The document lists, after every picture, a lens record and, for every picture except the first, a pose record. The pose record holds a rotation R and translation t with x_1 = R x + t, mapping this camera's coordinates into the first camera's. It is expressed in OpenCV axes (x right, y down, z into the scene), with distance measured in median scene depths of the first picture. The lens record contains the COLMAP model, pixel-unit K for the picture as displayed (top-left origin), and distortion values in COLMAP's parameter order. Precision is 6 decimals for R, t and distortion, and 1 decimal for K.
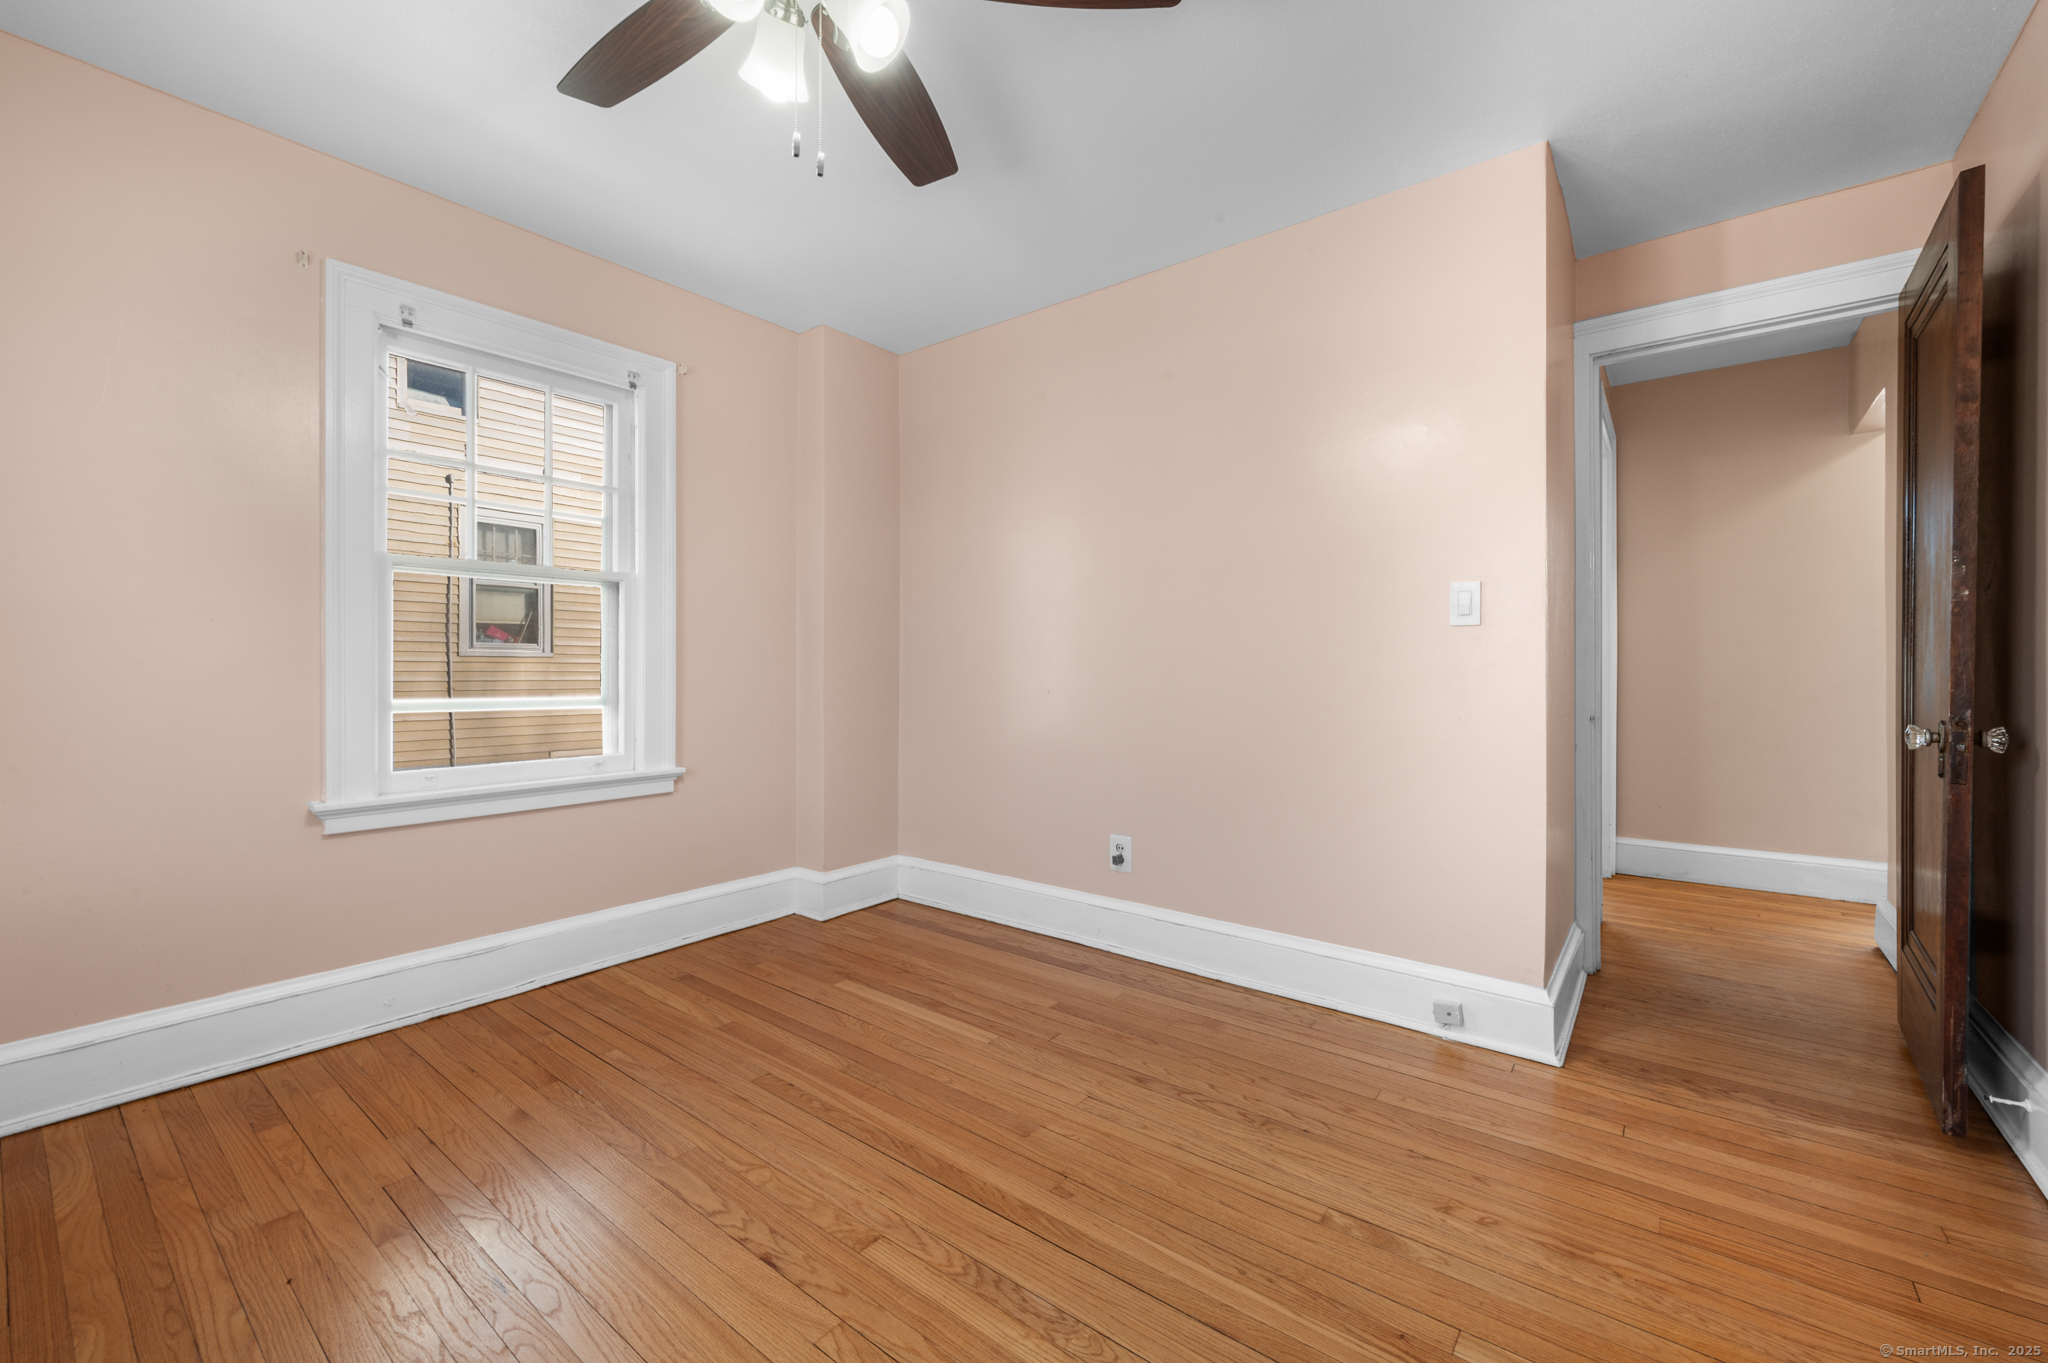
lens RADIAL K [[824.8, 0, 1053.8], [0, 824.8, 664.2], [0, 0, 1]] dist [0.001614, -0.000079]
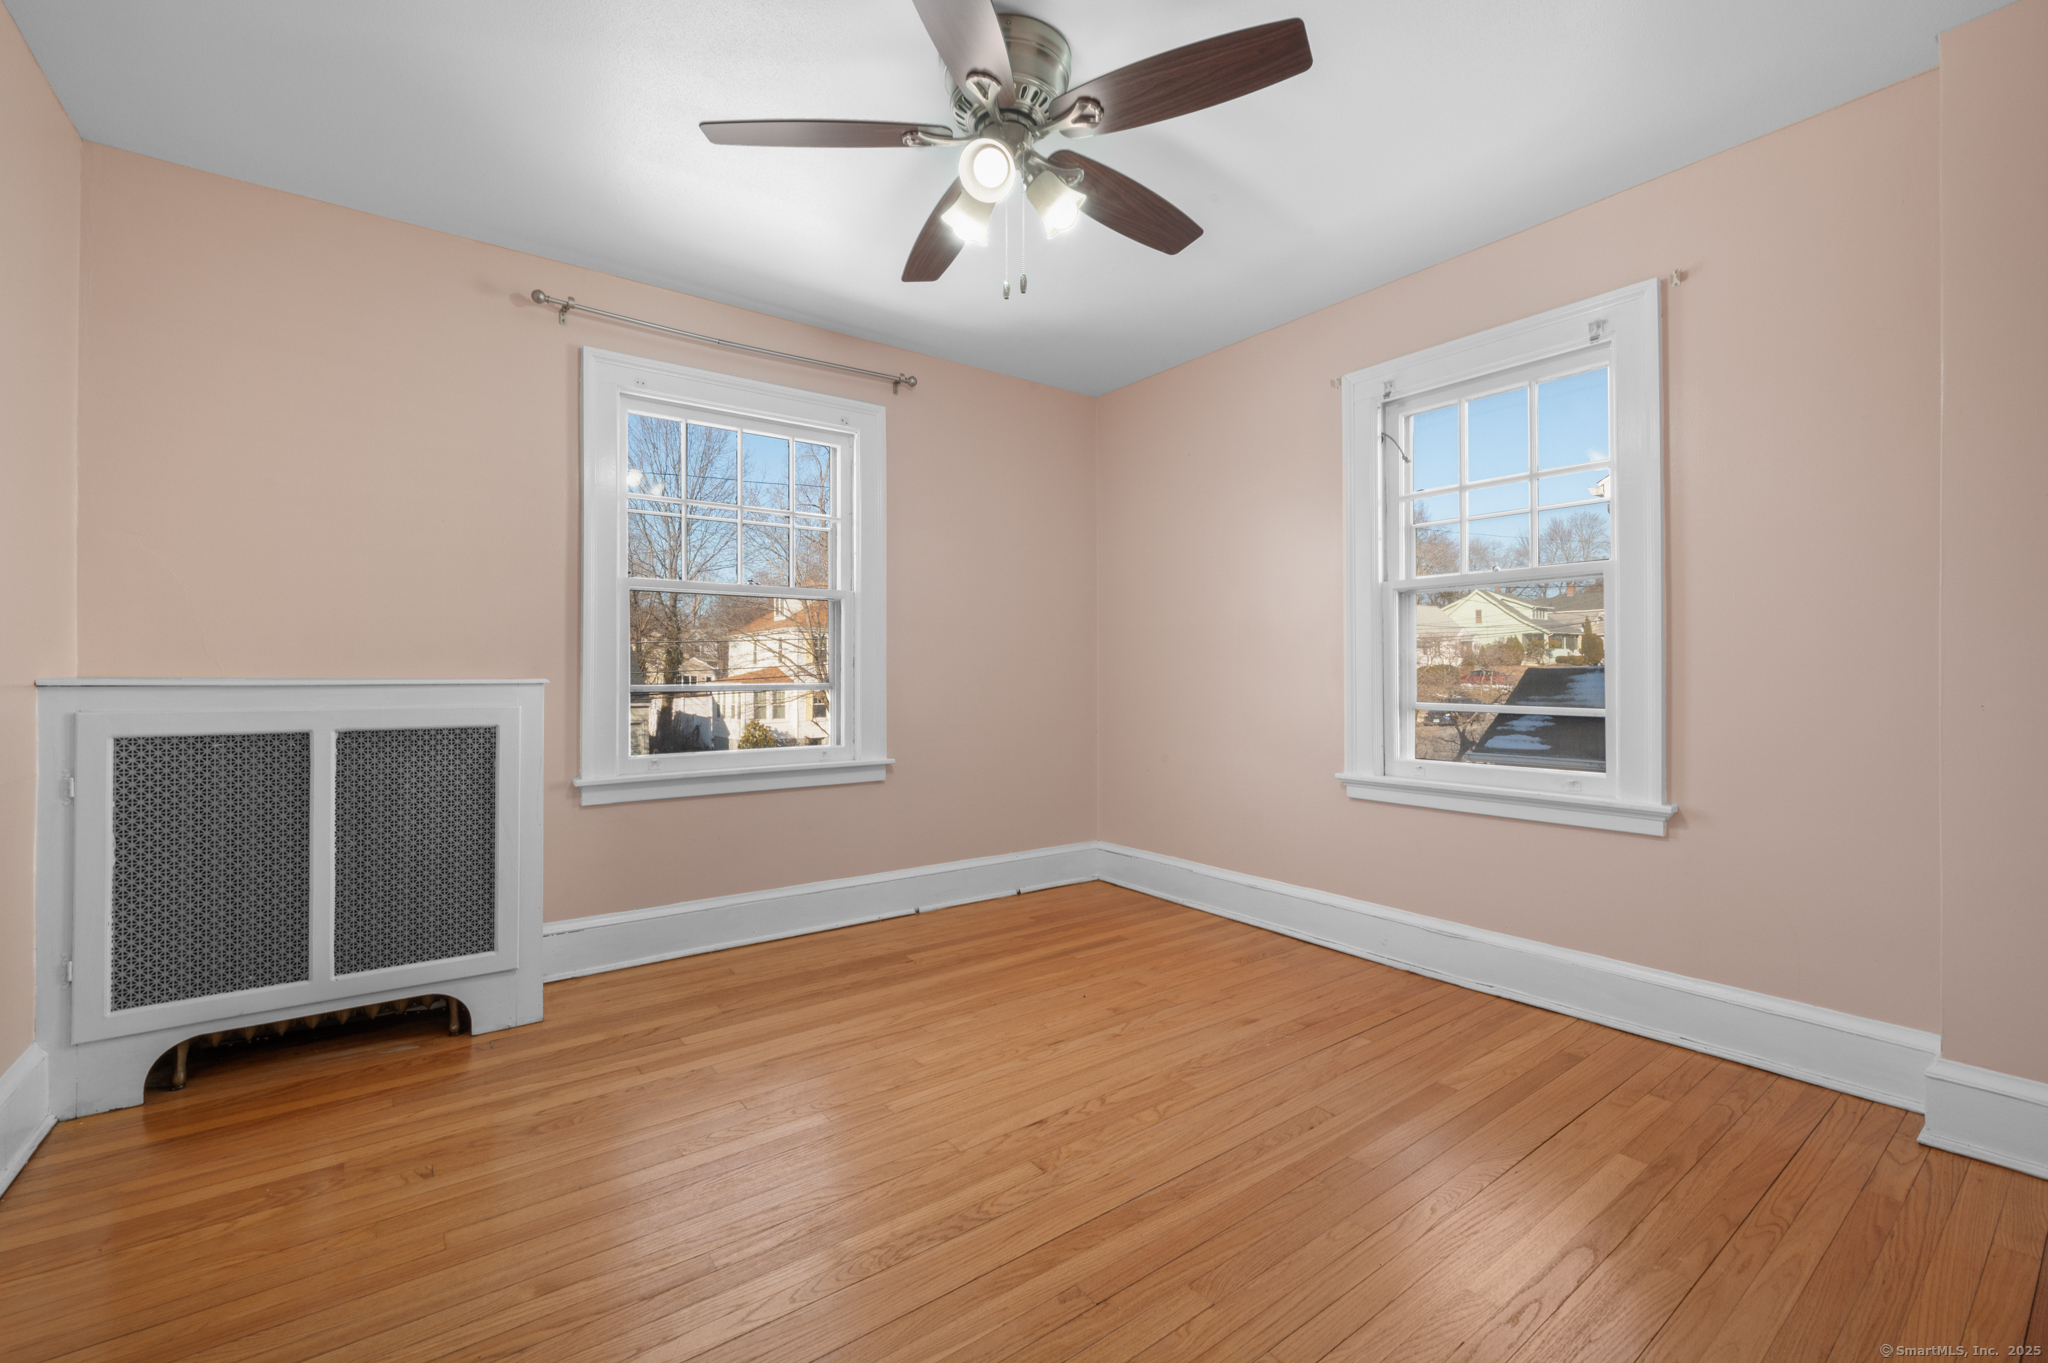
lens RADIAL K [[871.2, 0, 1019.8], [0, 871.2, 675.1], [0, 0, 1]] dist [-0.001878, 0.000023]
pose [[-0.286712, 0.002050, -0.958015, 0.619067], [0.005277, 0.999986, 0.000561, 0.000965], [0.958002, -0.004894, -0.286719, 0.849822]]
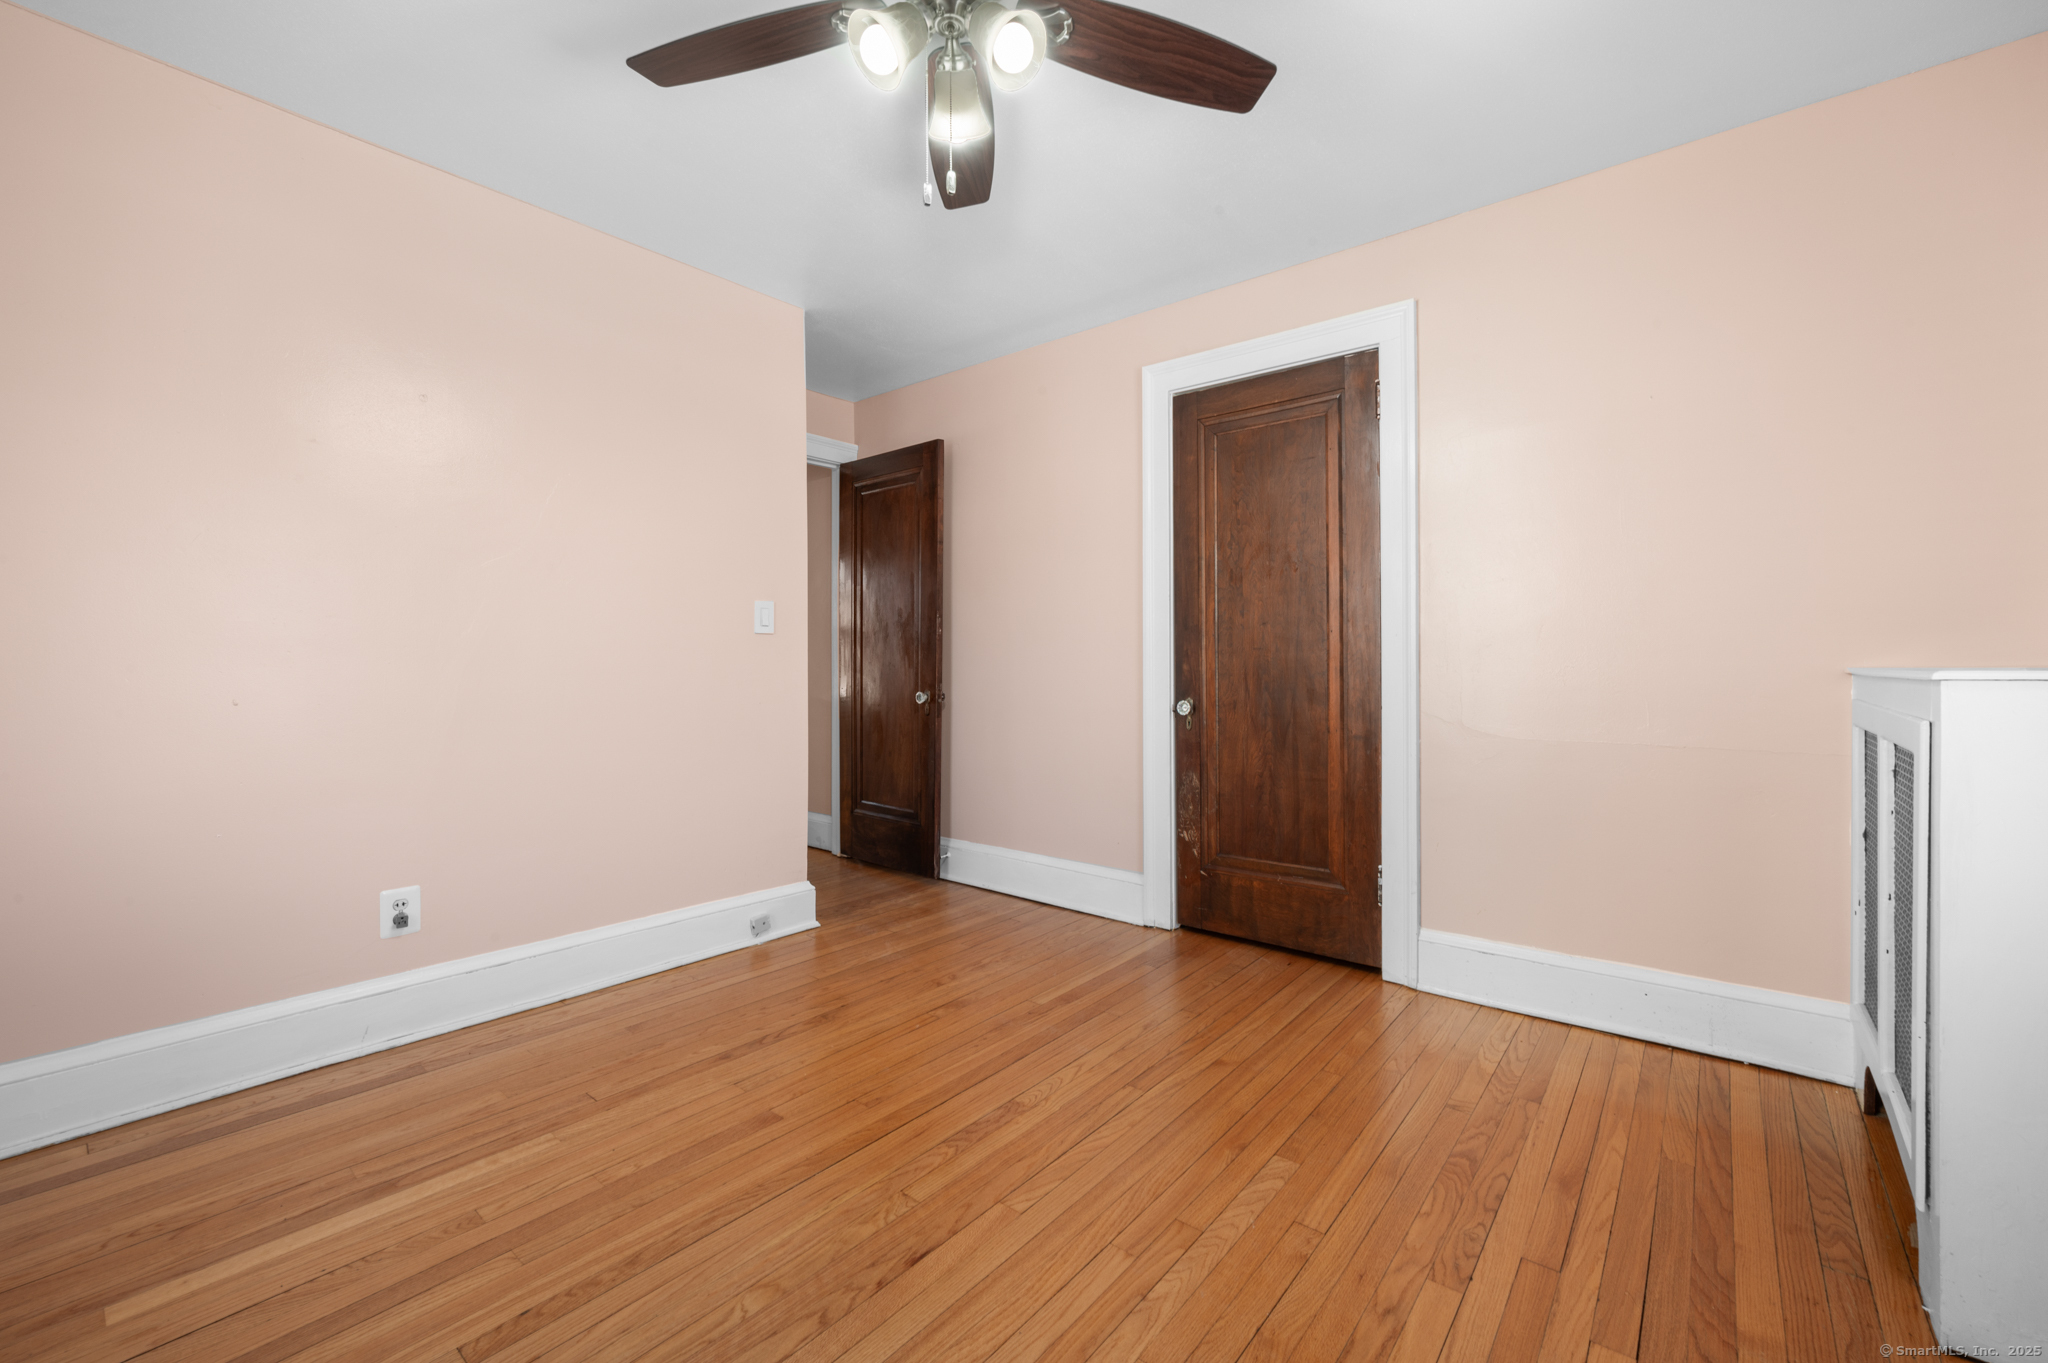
lens RADIAL K [[824.8, 0, 1020.4], [0, 824.8, 668.7], [0, 0, 1]] dist [0.001614, -0.000079]
pose [[0.050600, -0.004705, 0.998708, -0.822438], [-0.004061, 0.999980, 0.004917, 0.002560], [-0.998711, -0.004305, 0.050580, 0.511398]]
